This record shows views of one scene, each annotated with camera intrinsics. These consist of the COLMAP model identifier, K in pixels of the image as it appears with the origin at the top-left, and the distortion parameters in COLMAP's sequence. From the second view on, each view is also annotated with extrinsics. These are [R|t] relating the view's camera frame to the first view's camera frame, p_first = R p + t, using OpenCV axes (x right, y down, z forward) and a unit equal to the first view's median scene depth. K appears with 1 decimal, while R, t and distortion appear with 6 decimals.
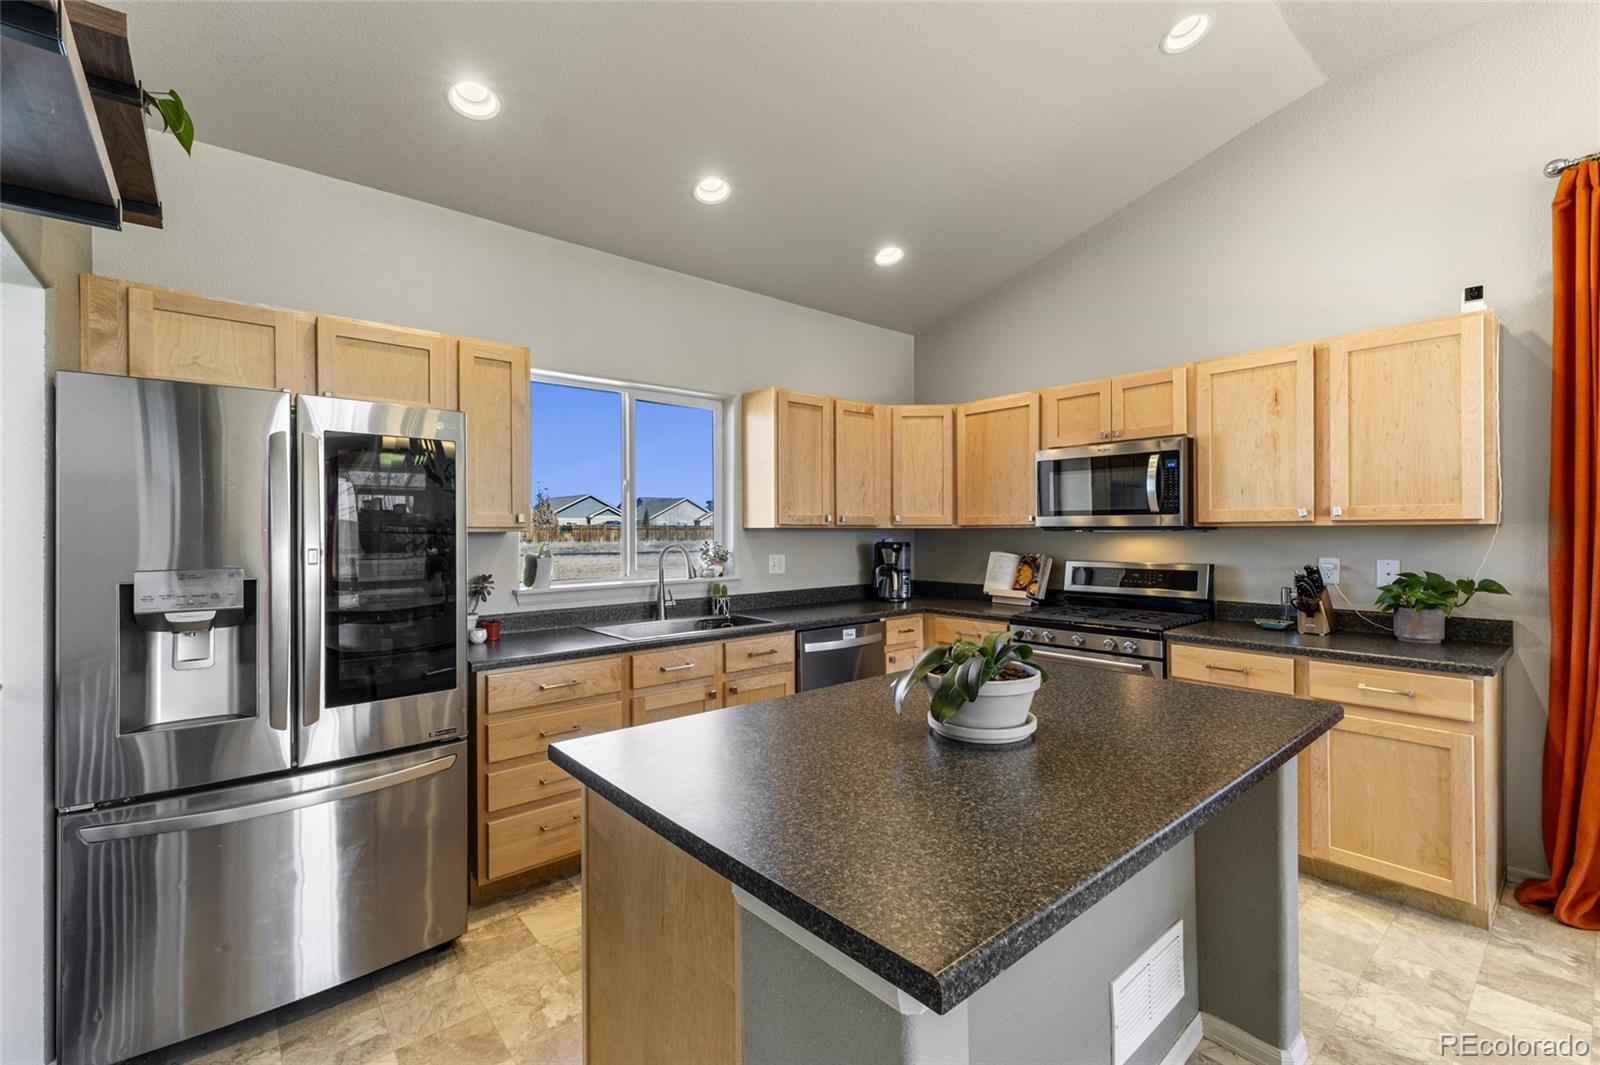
lens RADIAL K [[683.0, 0, 801.2], [0, 683.0, 539.3], [0, 0, 1]] dist [0.000607, -0.000417]
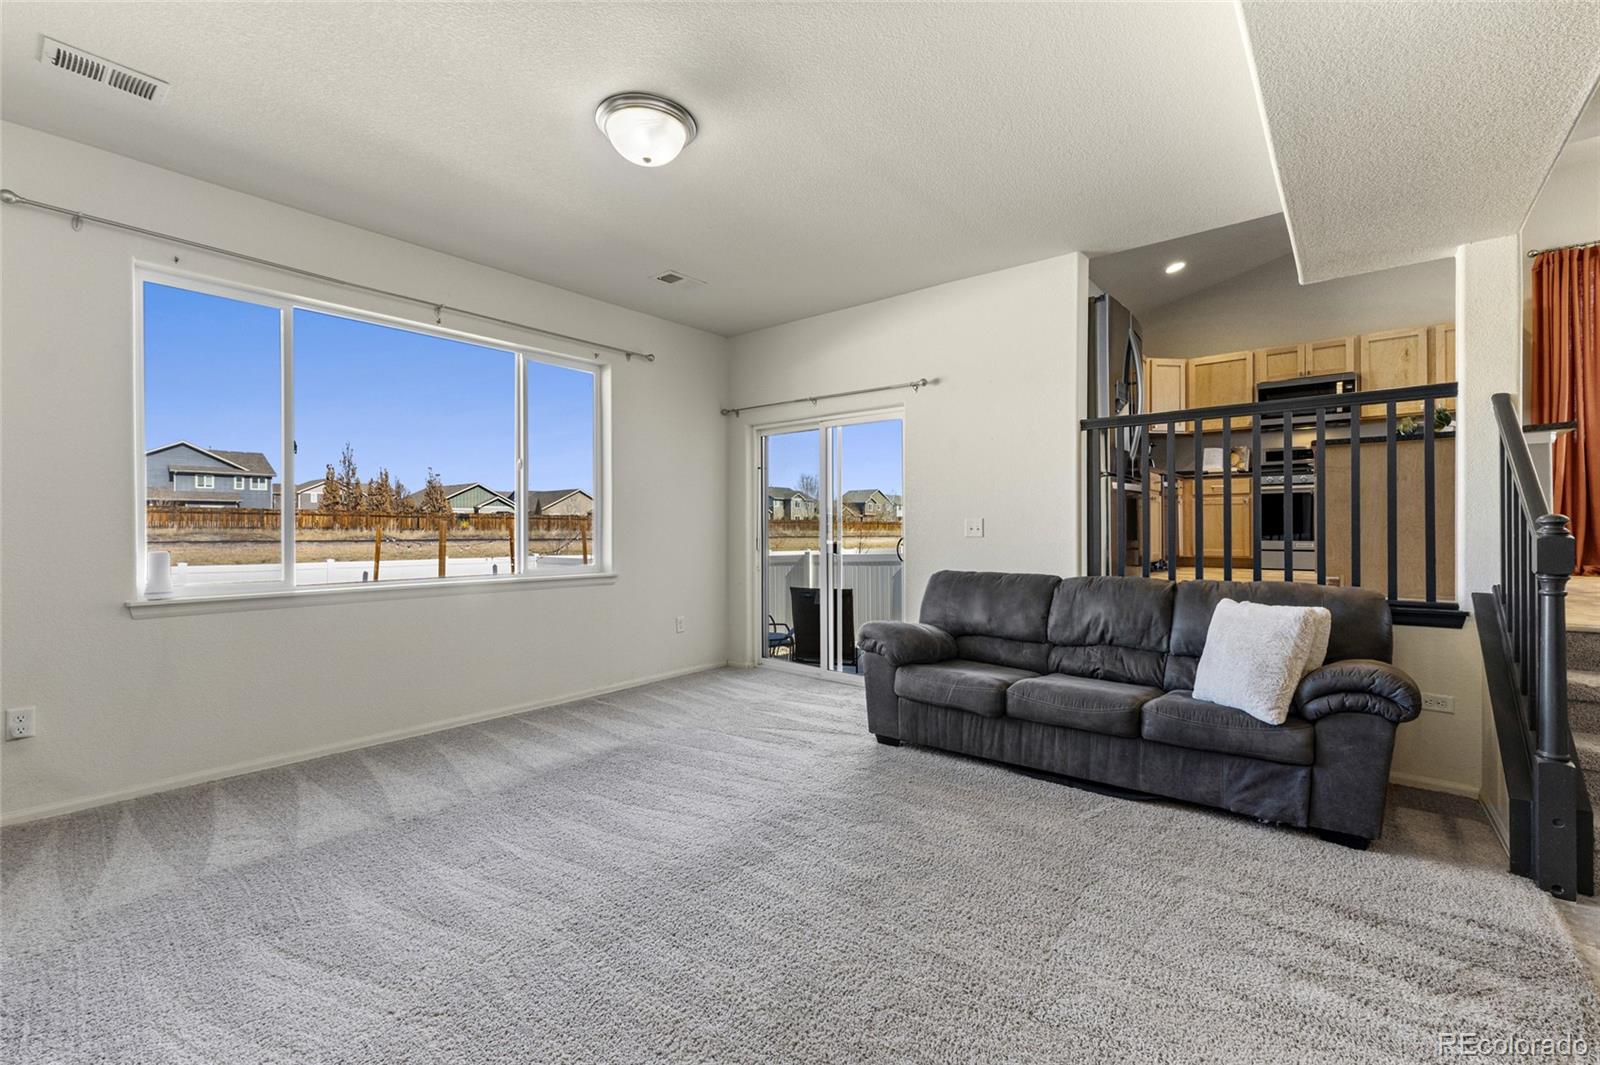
lens RADIAL K [[675.4, 0, 811.3], [0, 675.4, 529.6], [0, 0, 1]] dist [0.002298, 0.000165]
pose [[0.979561, 0.000508, 0.201147, -1.103672], [0.001622, 0.999944, -0.010424, 0.257797], [-0.201141, 0.010537, 0.979506, -0.468672]]
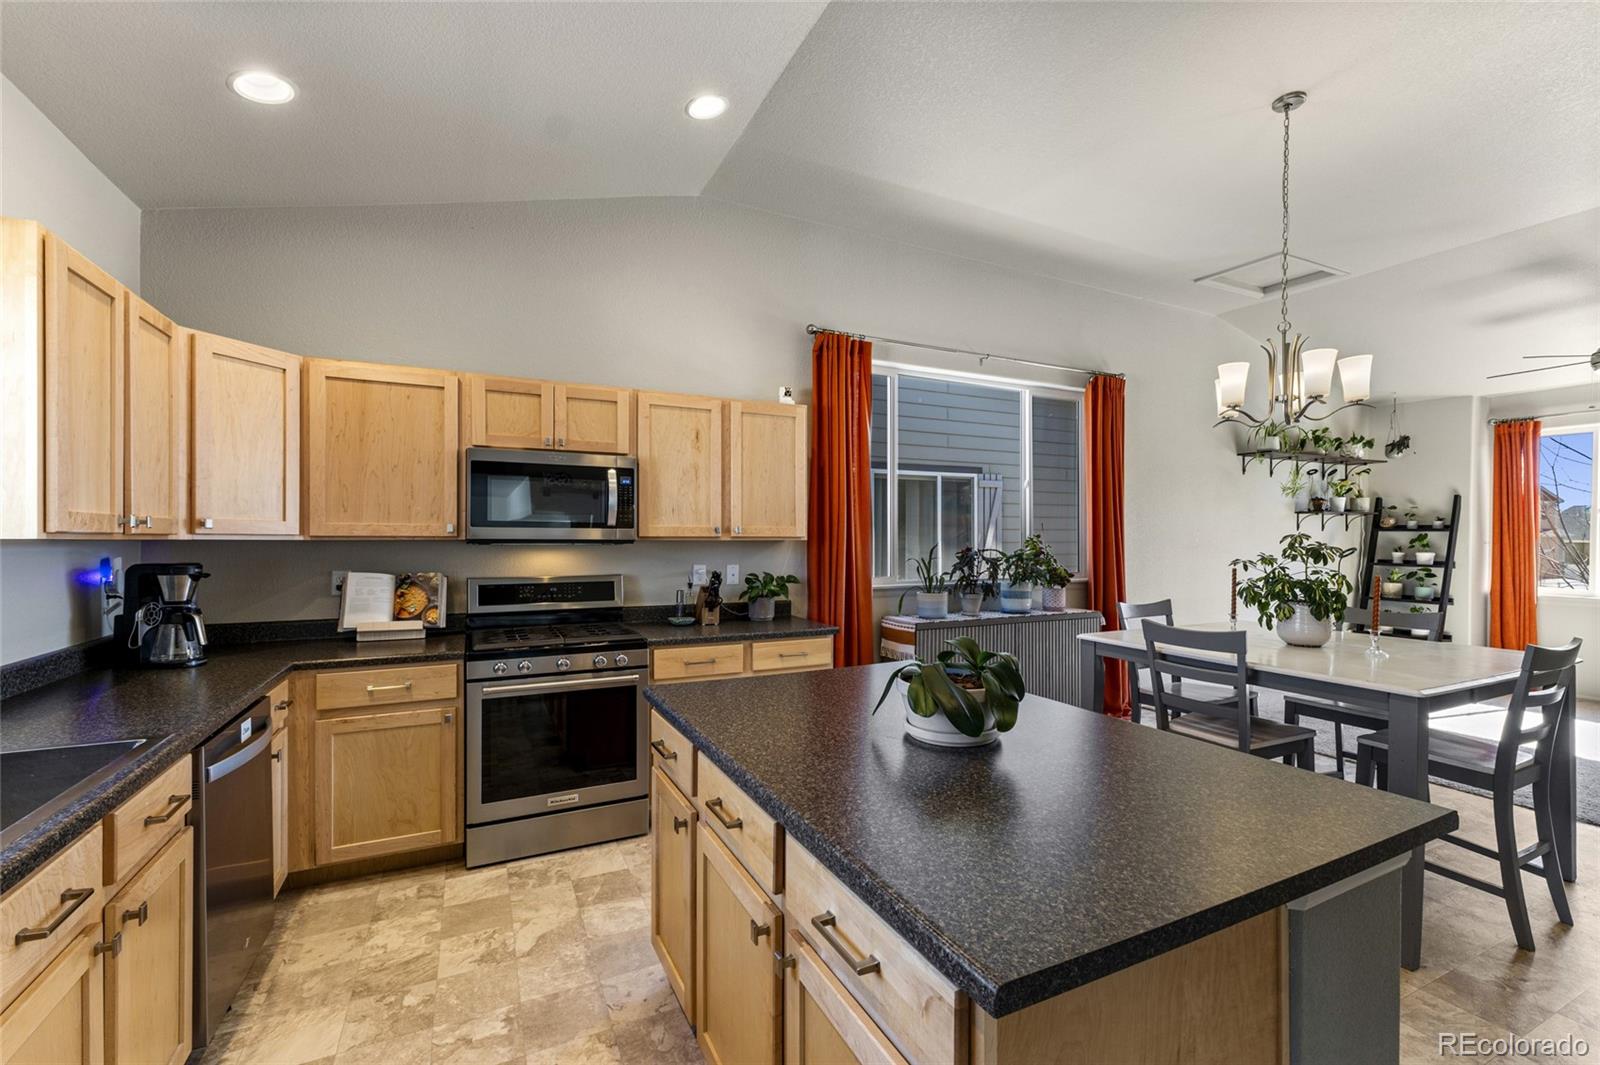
lens RADIAL K [[683.0, 0, 801.2], [0, 683.0, 539.3], [0, 0, 1]] dist [0.000607, -0.000417]
pose [[0.246961, 0.007697, 0.968995, -0.340211], [0.010492, 0.999889, -0.010616, -0.004593], [-0.968969, 0.012788, 0.246853, 0.393223]]
